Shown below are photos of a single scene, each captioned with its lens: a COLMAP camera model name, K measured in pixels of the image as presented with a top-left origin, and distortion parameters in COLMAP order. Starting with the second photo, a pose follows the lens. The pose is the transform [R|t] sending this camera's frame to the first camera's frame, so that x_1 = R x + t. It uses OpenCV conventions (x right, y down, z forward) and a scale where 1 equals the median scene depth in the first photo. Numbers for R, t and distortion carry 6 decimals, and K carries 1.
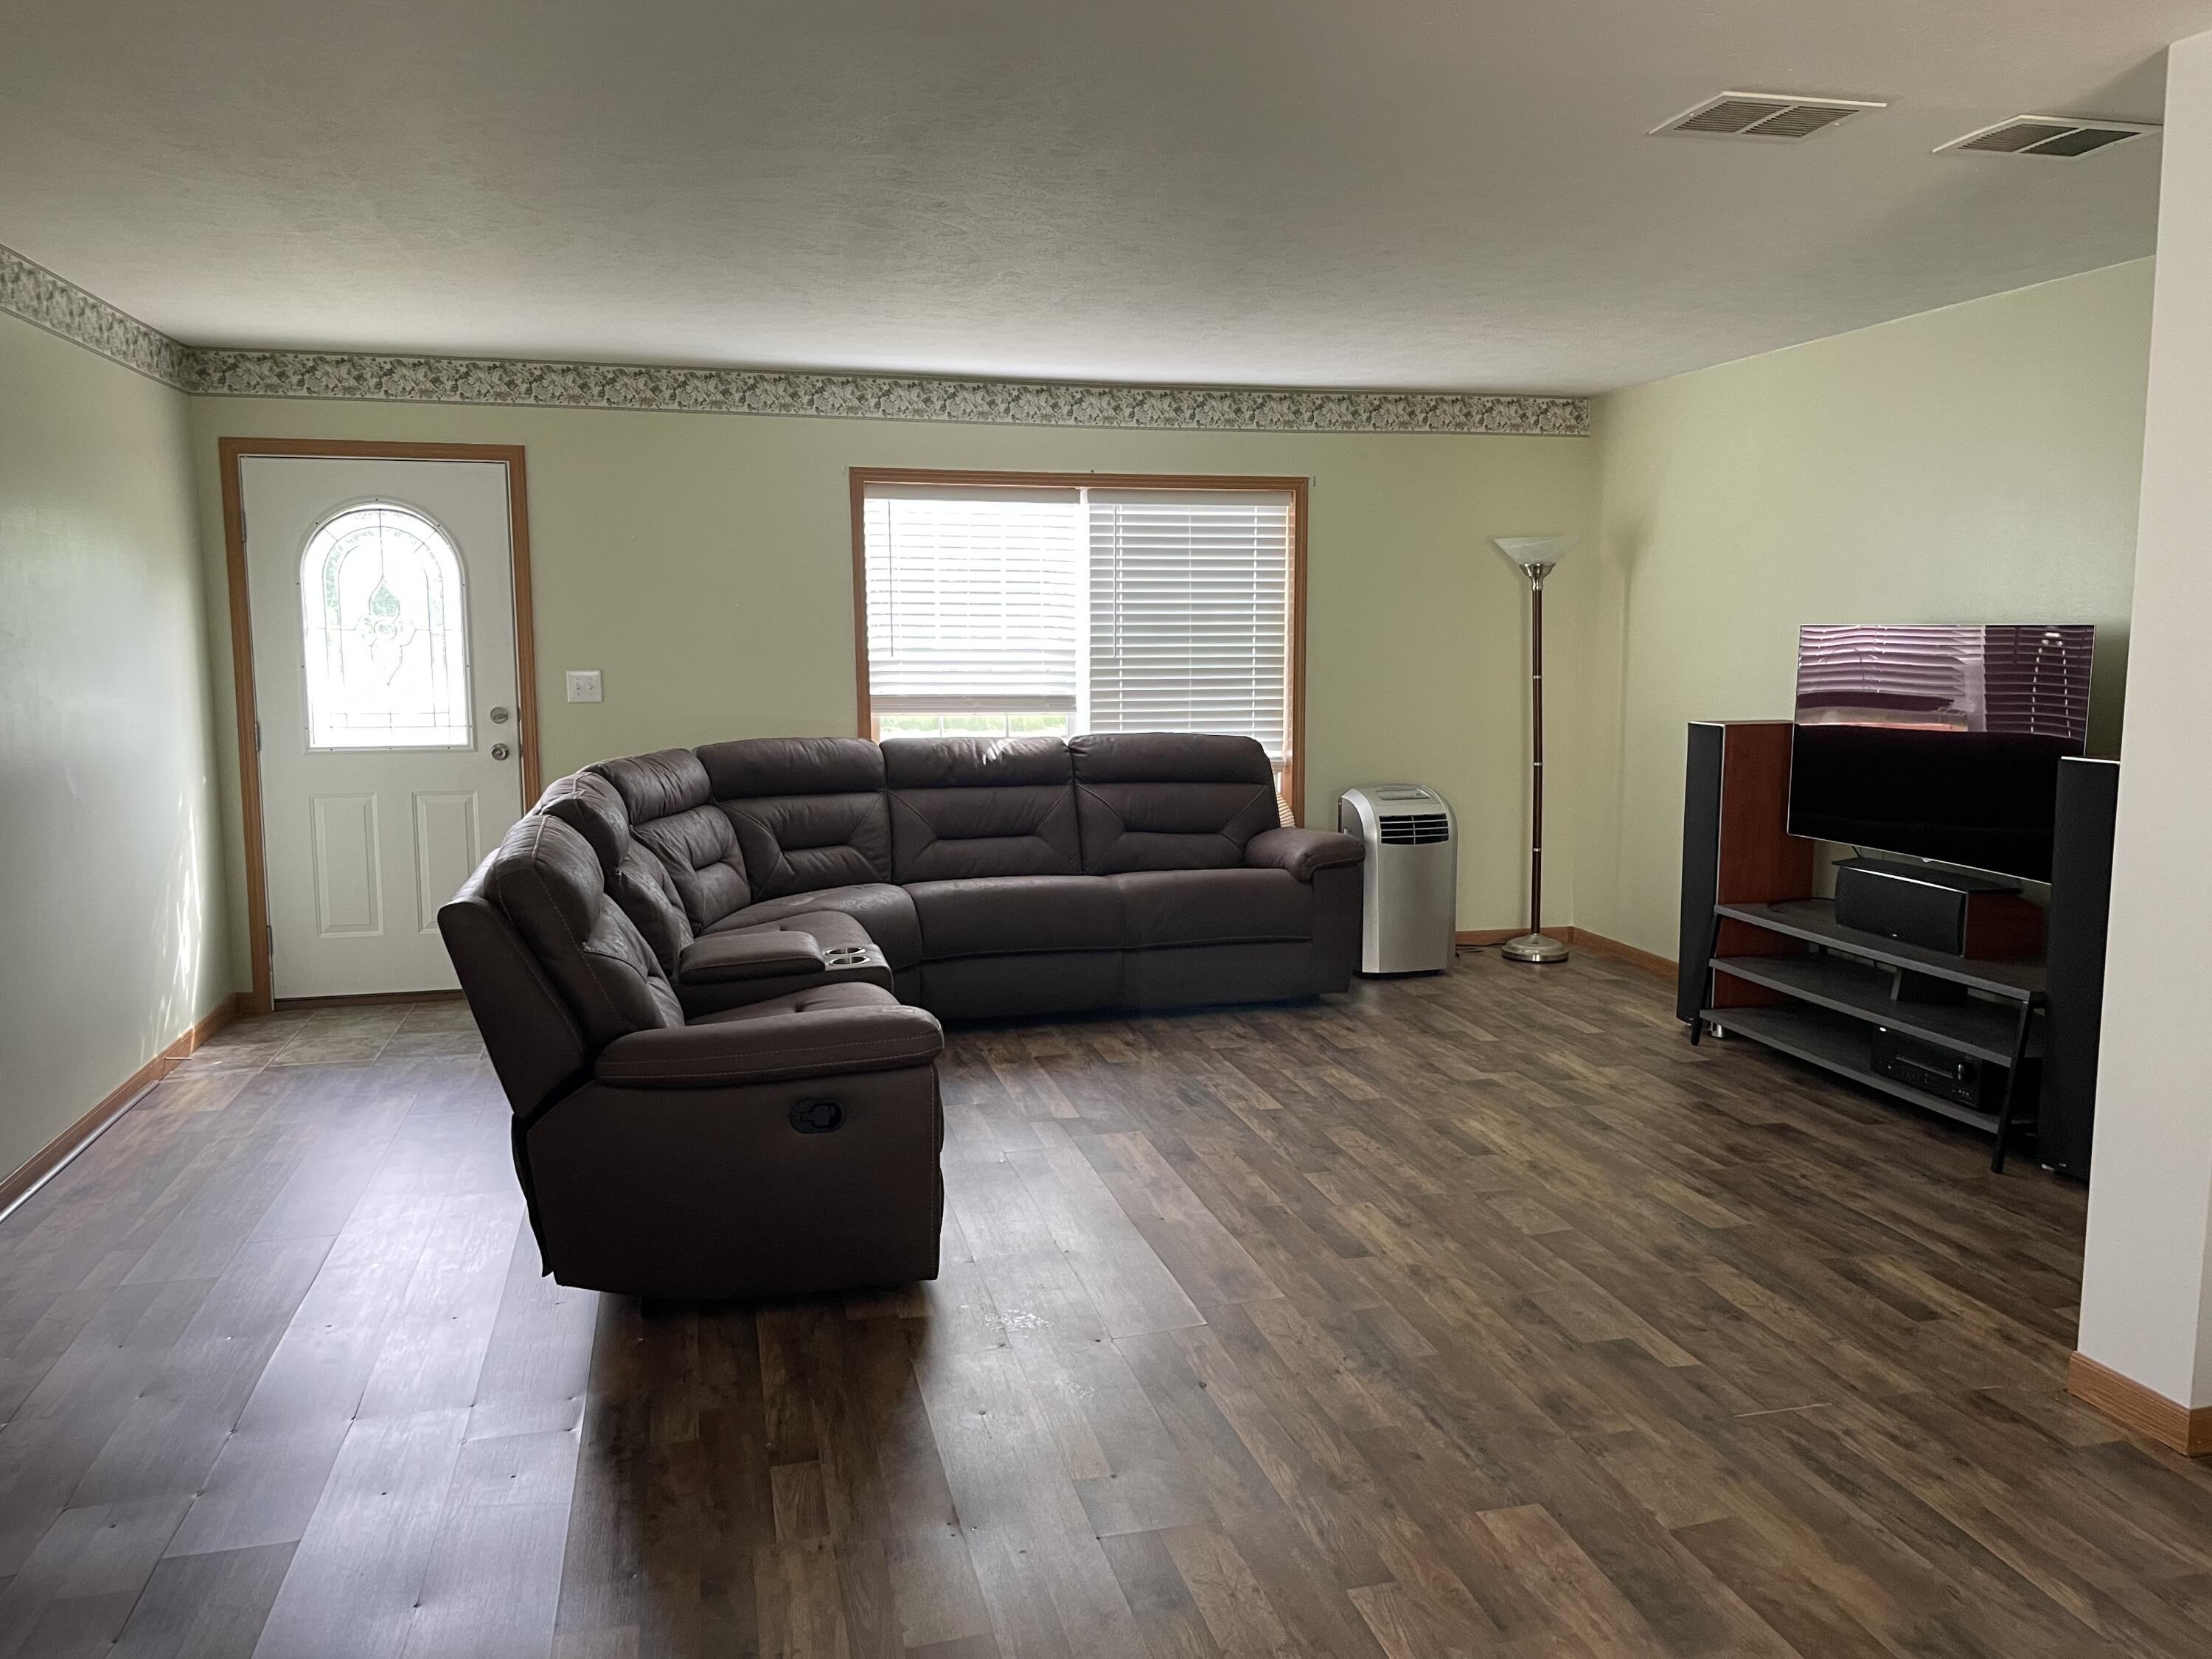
lens RADIAL K [[1675.4, 0, 1104.0], [0, 1675.4, 801.0], [0, 0, 1]] dist [0.083963, -0.102466]
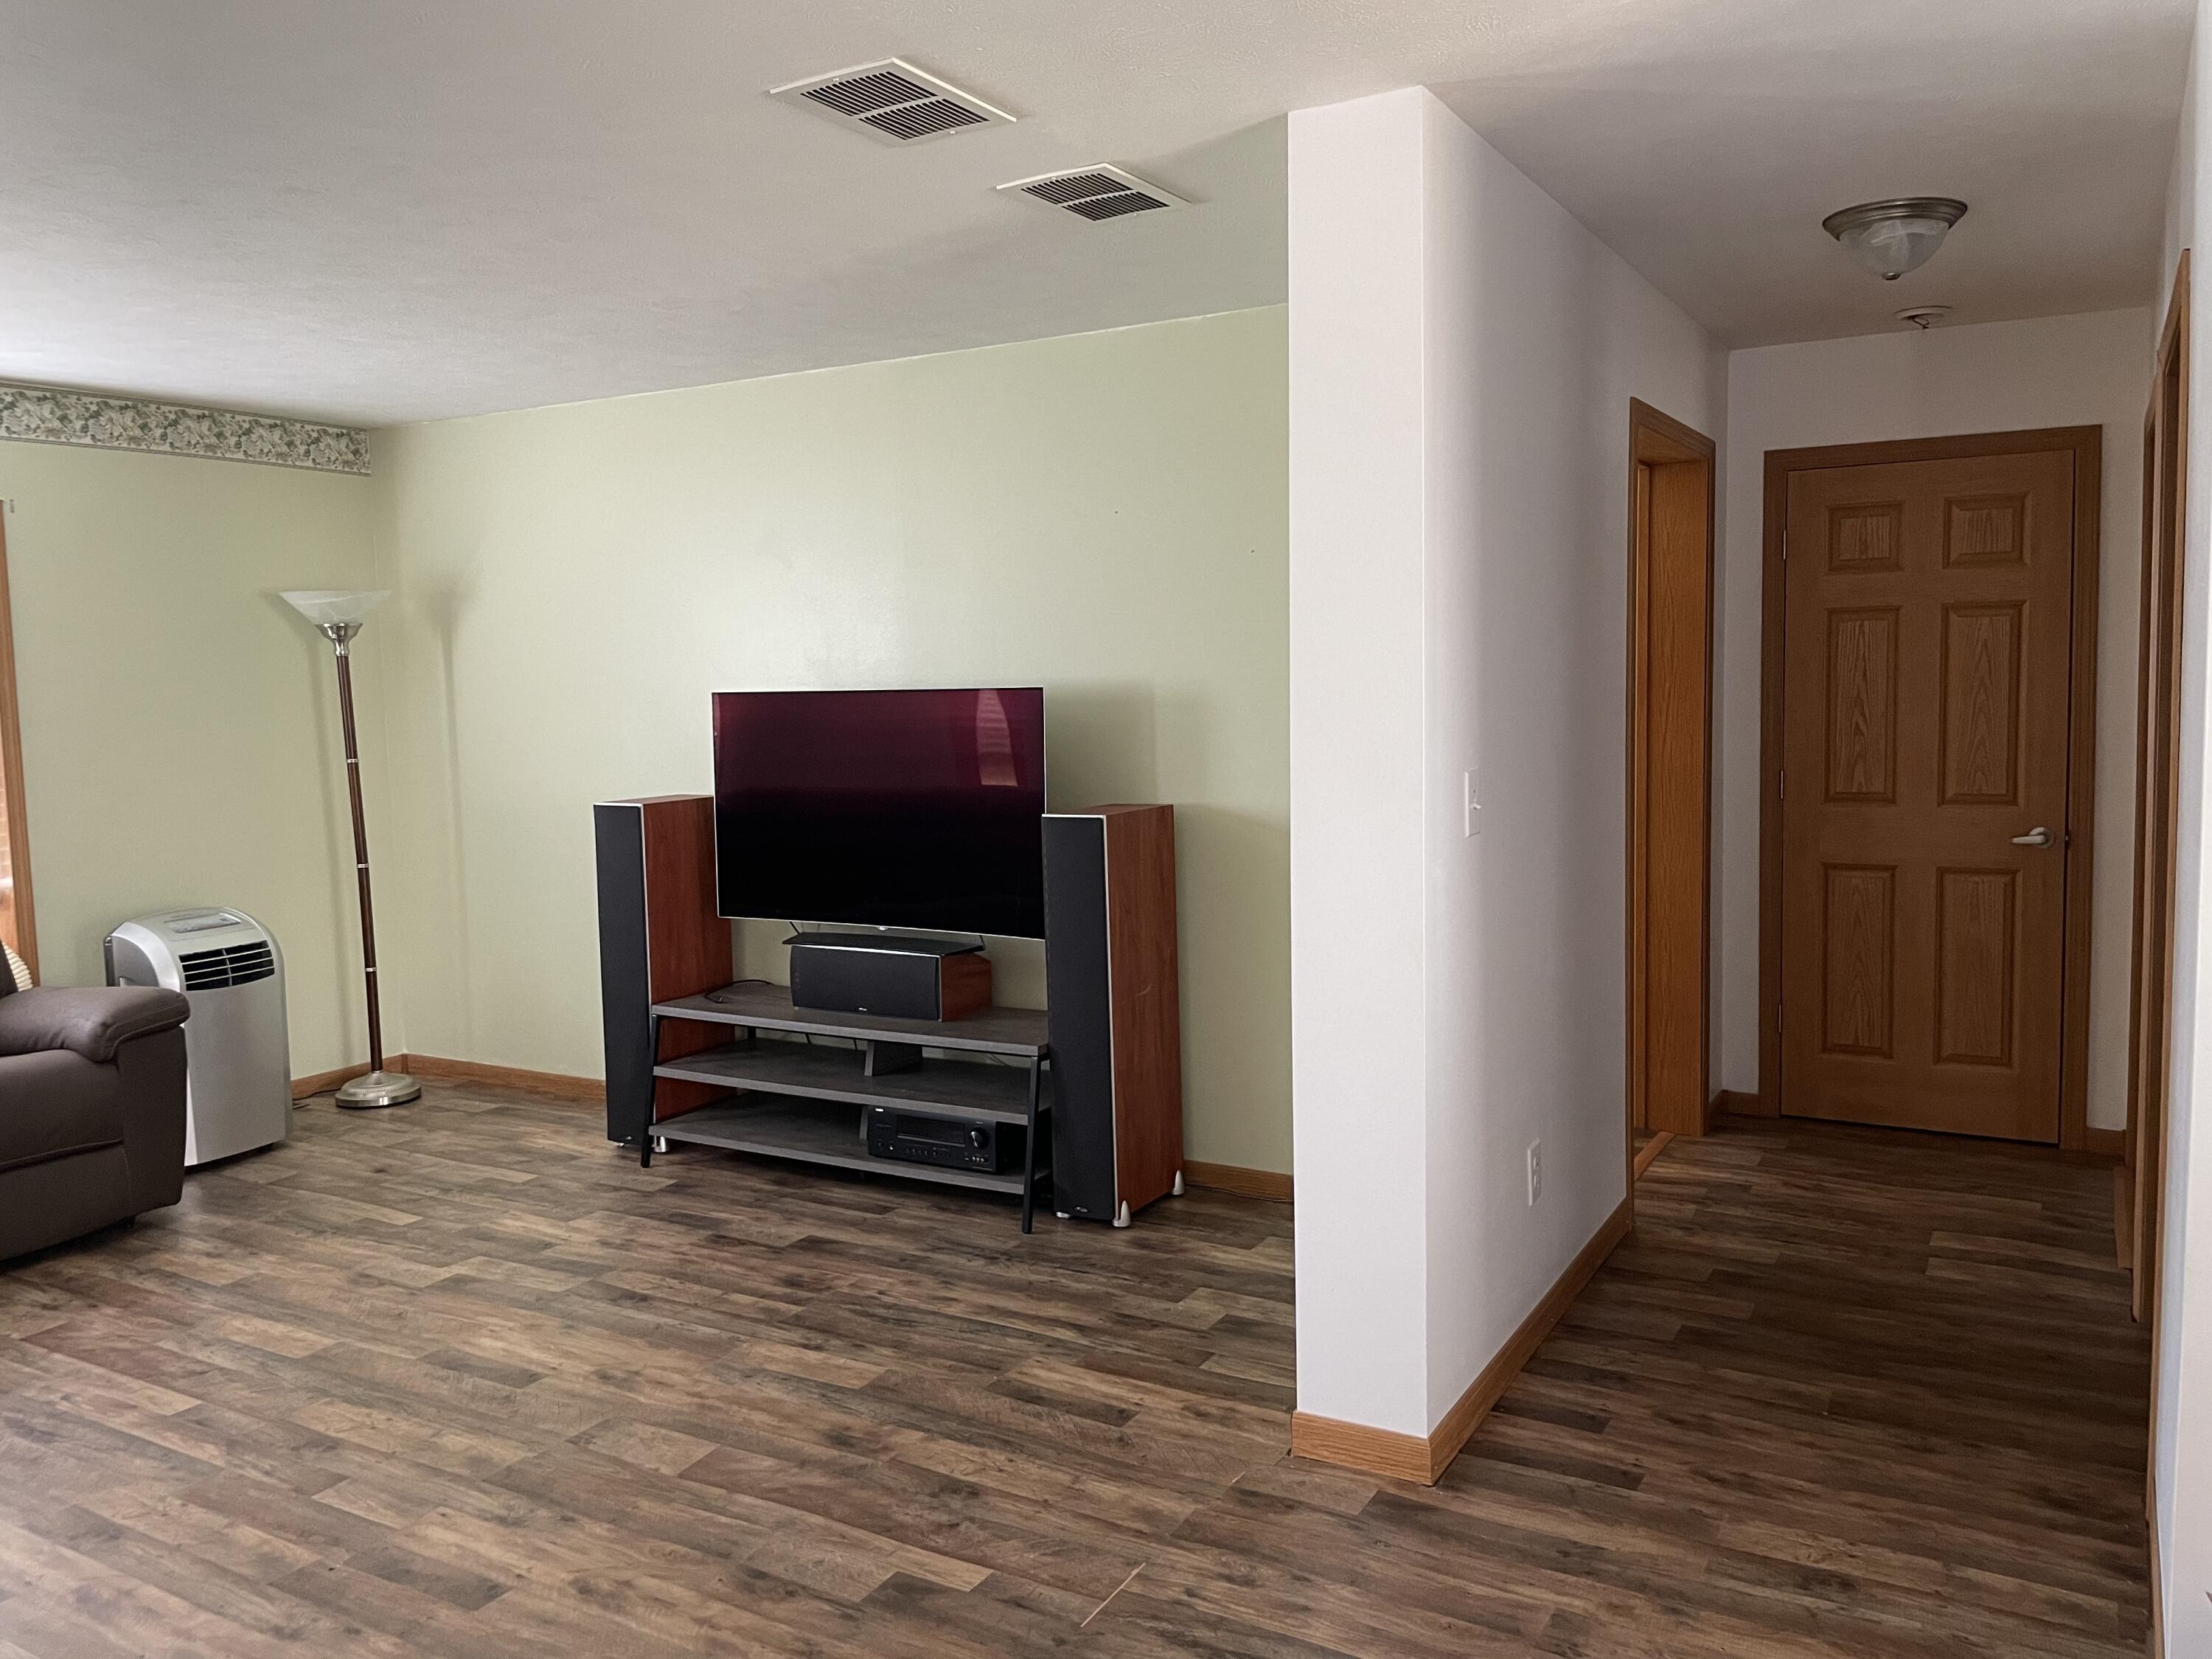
lens RADIAL K [[1675.4, 0, 1104.0], [0, 1675.4, 801.0], [0, 0, 1]] dist [0.083963, -0.102466]
pose [[0.693403, -0.067013, 0.717427, -0.123846], [0.096649, 0.995318, -0.000442, -0.026690], [-0.714039, 0.069645, 0.696633, 0.239783]]
